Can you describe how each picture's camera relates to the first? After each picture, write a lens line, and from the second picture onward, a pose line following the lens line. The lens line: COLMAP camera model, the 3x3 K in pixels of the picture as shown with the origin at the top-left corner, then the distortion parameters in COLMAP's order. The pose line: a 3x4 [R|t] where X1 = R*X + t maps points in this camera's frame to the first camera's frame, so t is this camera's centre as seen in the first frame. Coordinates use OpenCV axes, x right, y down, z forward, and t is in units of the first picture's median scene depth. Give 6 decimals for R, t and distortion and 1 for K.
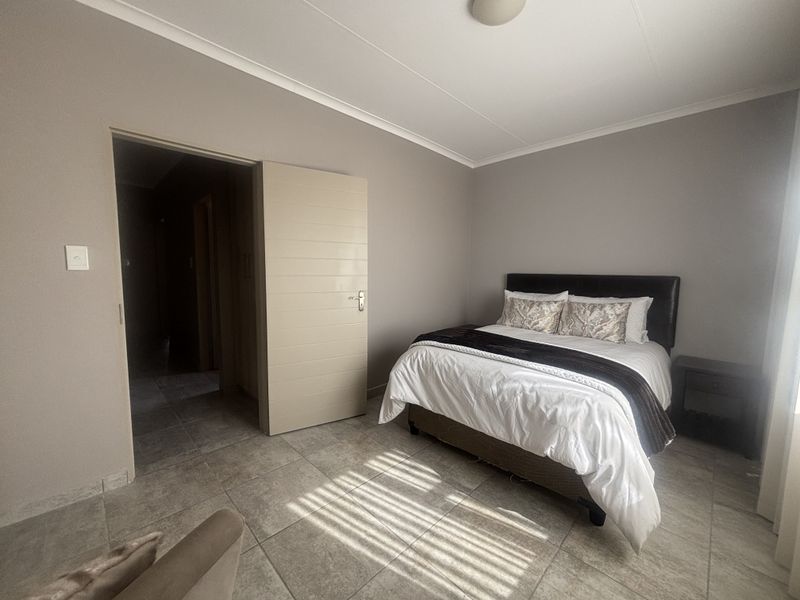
lens RADIAL K [[322.0, 0, 398.3], [0, 322.0, 298.8], [0, 0, 1]] dist [0.002350, -0.000015]
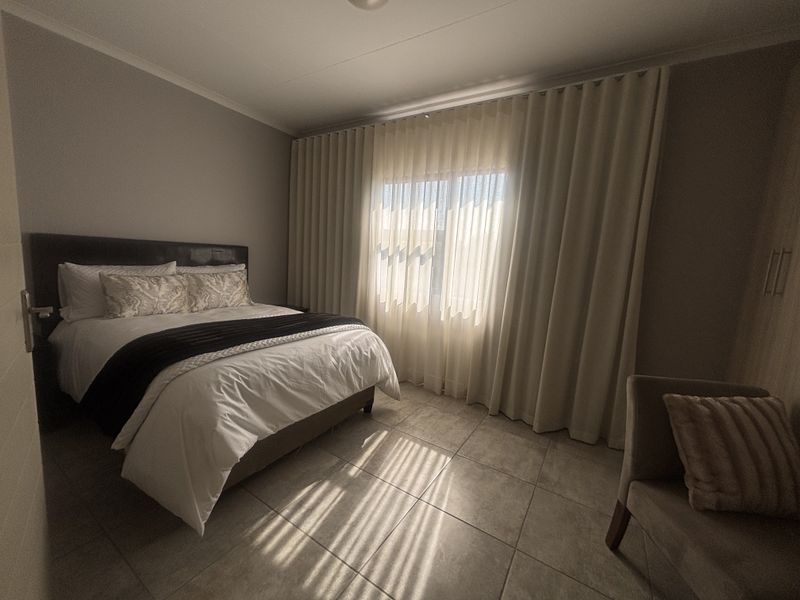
lens RADIAL K [[322.0, 0, 400.2], [0, 322.0, 296.7], [0, 0, 1]] dist [0.002350, -0.000015]
pose [[-0.203545, -0.157280, 0.966350, -0.736058], [0.028377, 0.985650, 0.166399, -0.095879], [-0.978654, 0.061292, -0.196161, 0.979991]]
